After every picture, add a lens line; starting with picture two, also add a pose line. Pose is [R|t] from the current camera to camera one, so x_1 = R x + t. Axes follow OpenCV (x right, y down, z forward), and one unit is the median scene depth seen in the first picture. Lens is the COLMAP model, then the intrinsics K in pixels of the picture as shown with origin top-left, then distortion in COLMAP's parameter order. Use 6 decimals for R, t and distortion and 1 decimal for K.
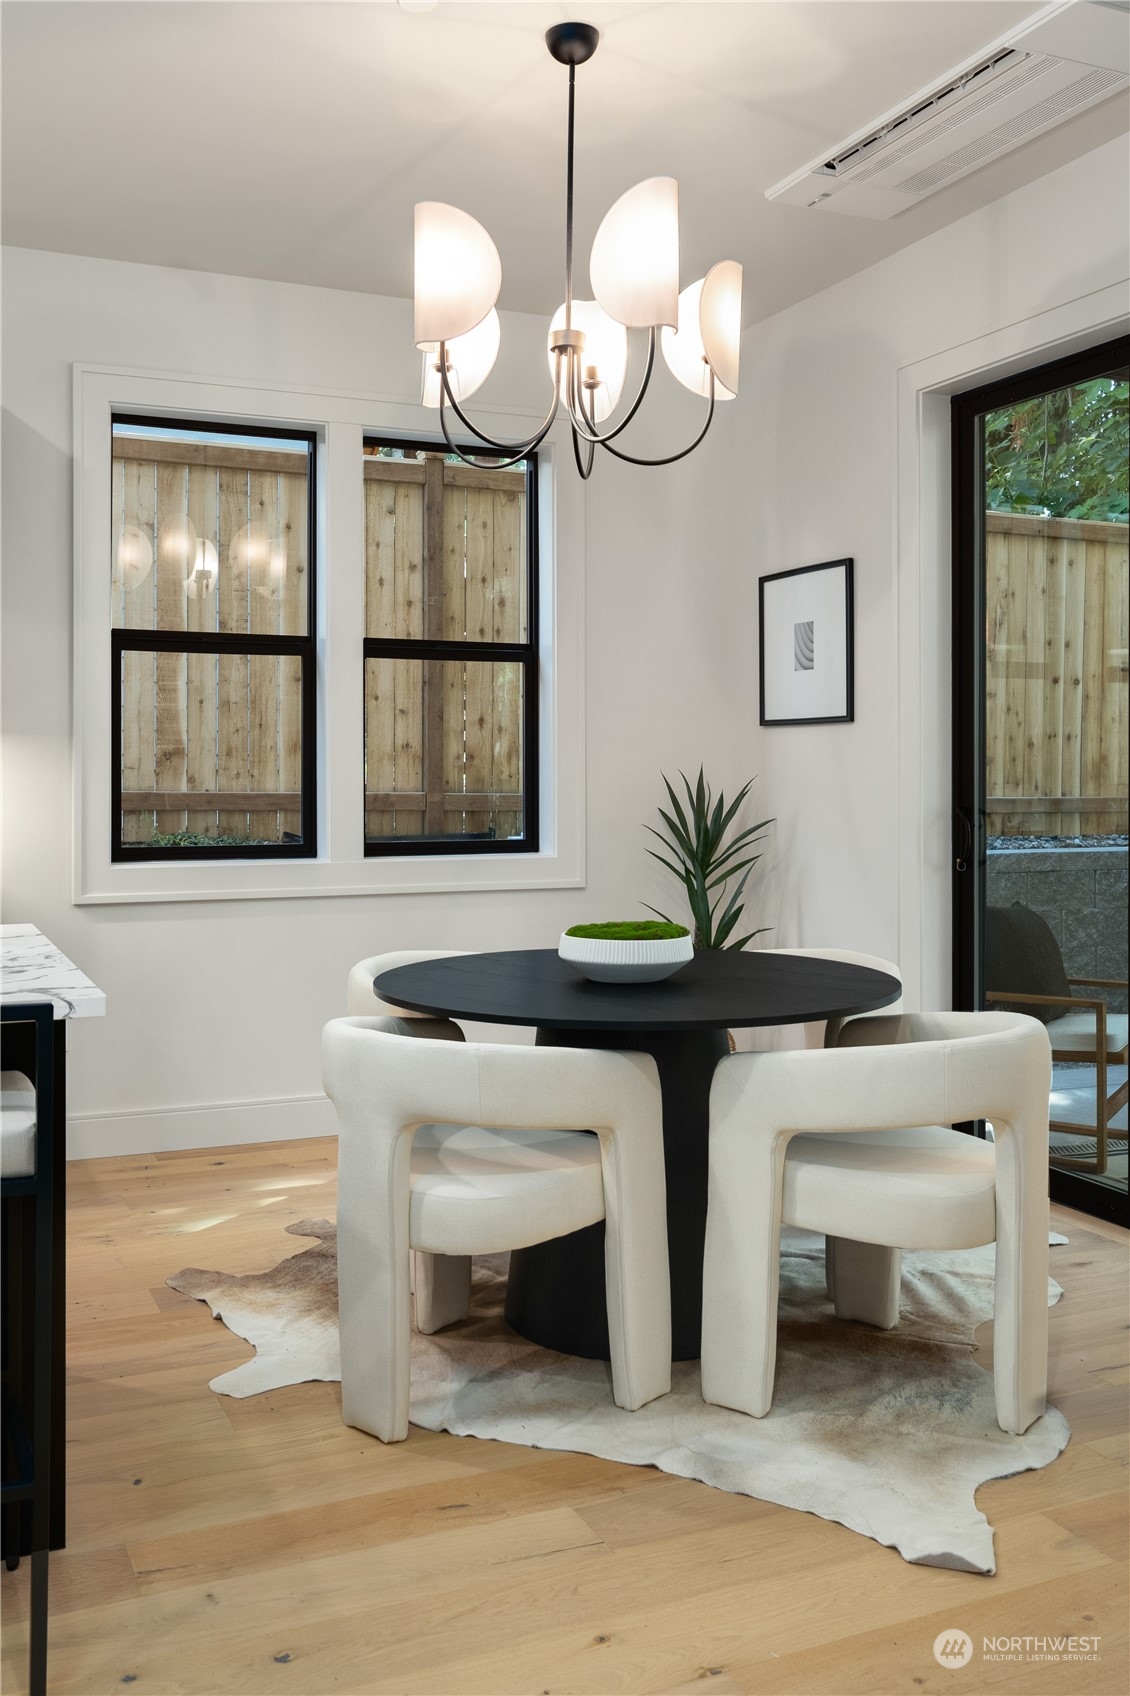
lens RADIAL K [[1534.0, 0, 565.0], [0, 1534.0, 848.0], [0, 0, 1]] dist [0.003411, -0.002497]
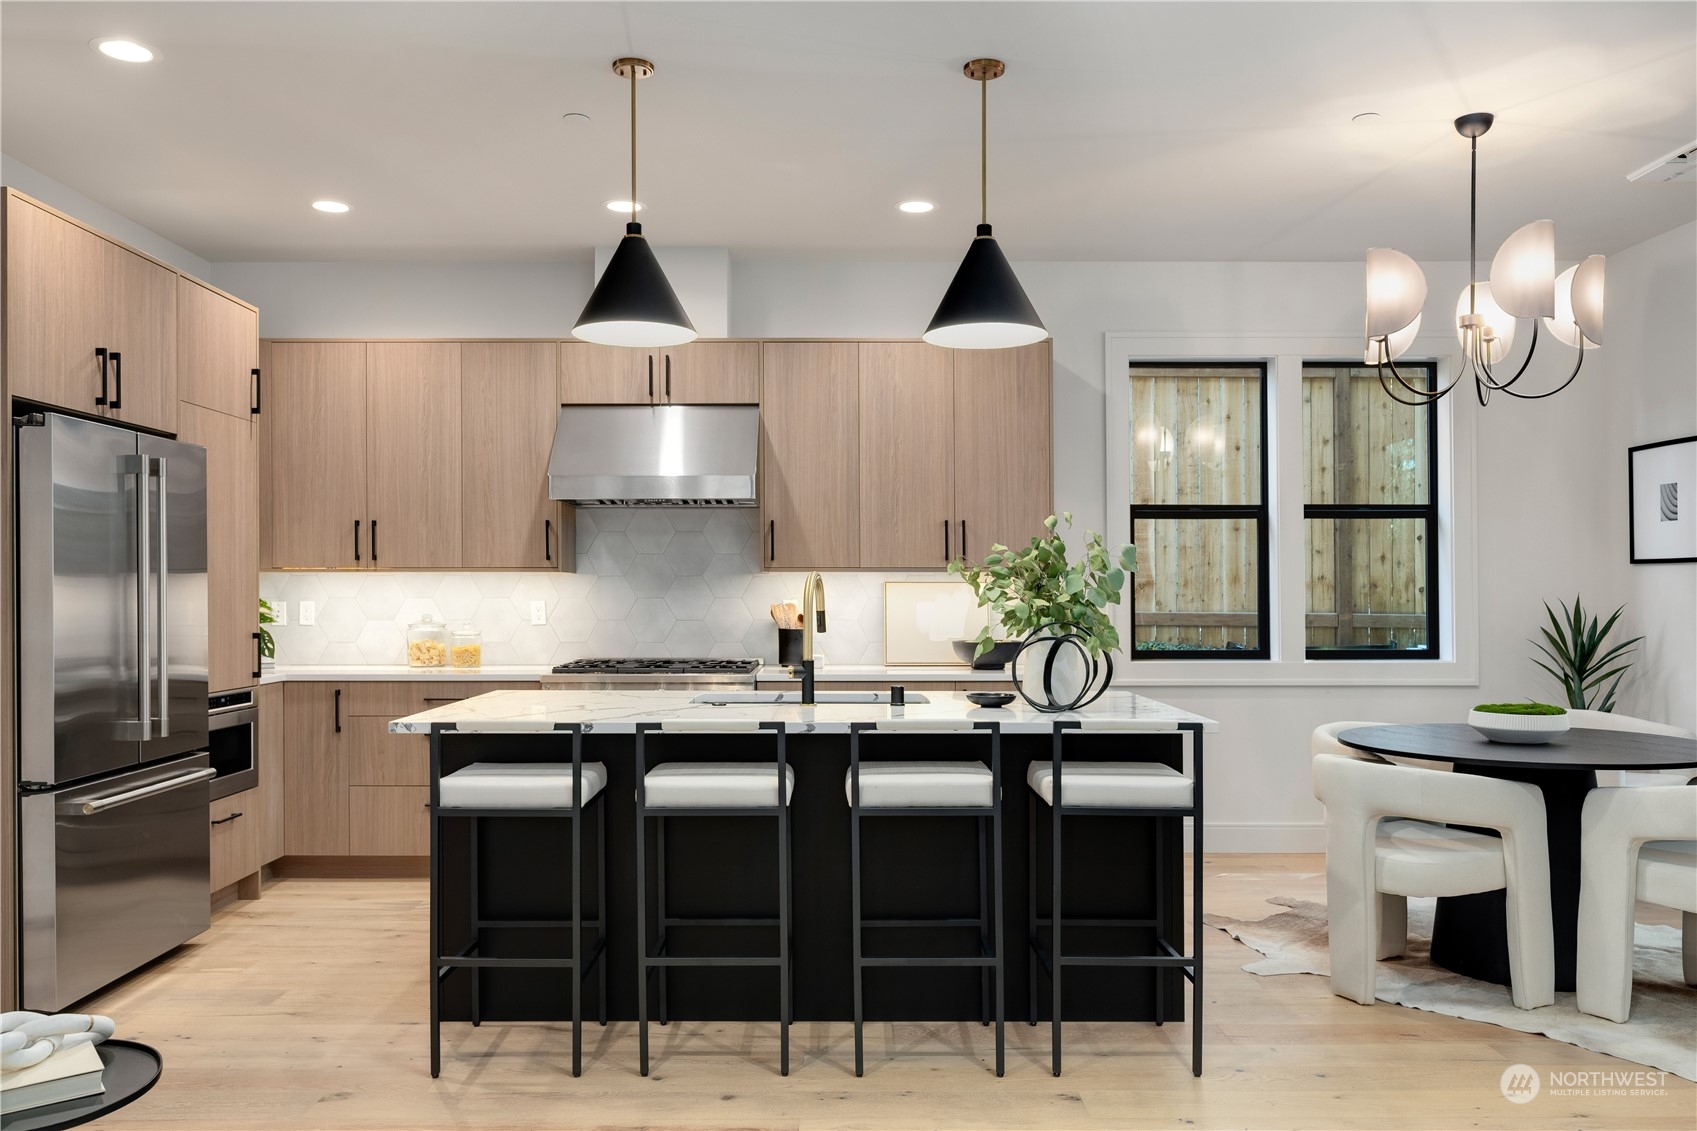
lens RADIAL K [[1303.1, 0, 837.3], [0, 1303.1, 586.9], [0, 0, 1]] dist [0.007028, -0.004390]
pose [[0.908368, -0.002802, -0.418162, -0.019524], [-0.019486, 0.998608, -0.049020, 0.006143], [0.417717, 0.052676, 0.907049, -0.280683]]
